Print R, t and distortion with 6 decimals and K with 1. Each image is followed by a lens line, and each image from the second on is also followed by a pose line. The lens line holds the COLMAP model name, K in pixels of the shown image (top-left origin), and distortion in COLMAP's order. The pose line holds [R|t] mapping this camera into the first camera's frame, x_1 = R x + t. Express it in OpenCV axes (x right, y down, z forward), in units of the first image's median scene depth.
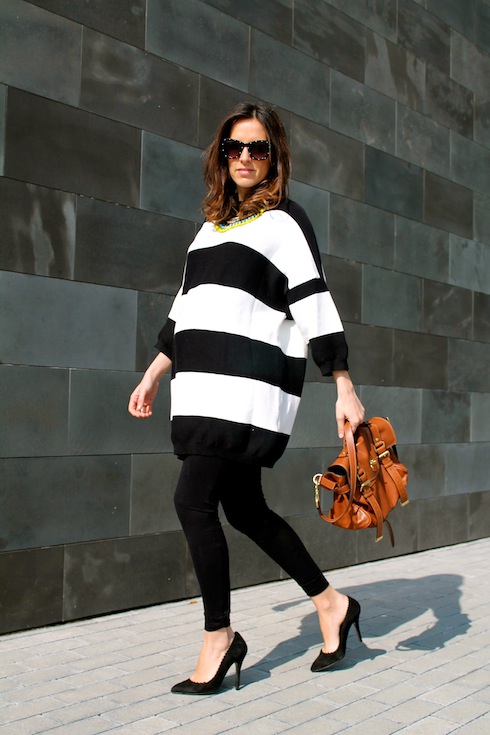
lens RADIAL K [[907.9, 0, 245.0], [0, 907.9, 367.5], [0, 0, 1]] dist [-0.074551, 0.040607]
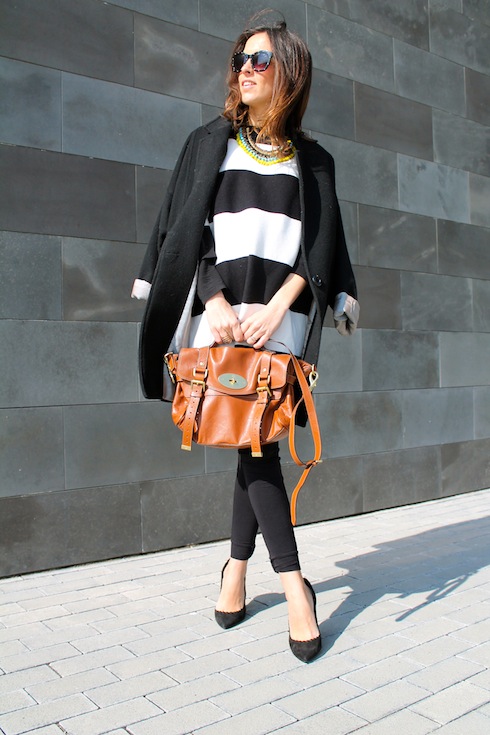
lens RADIAL K [[728.8, 0, 245.0], [0, 728.8, 367.5], [0, 0, 1]] dist [-0.134430, 0.141356]
pose [[0.976292, -0.044725, -0.211785, 0.249260], [0.052379, 0.998156, 0.030668, 0.035918], [0.210023, -0.041034, 0.976835, 0.307144]]
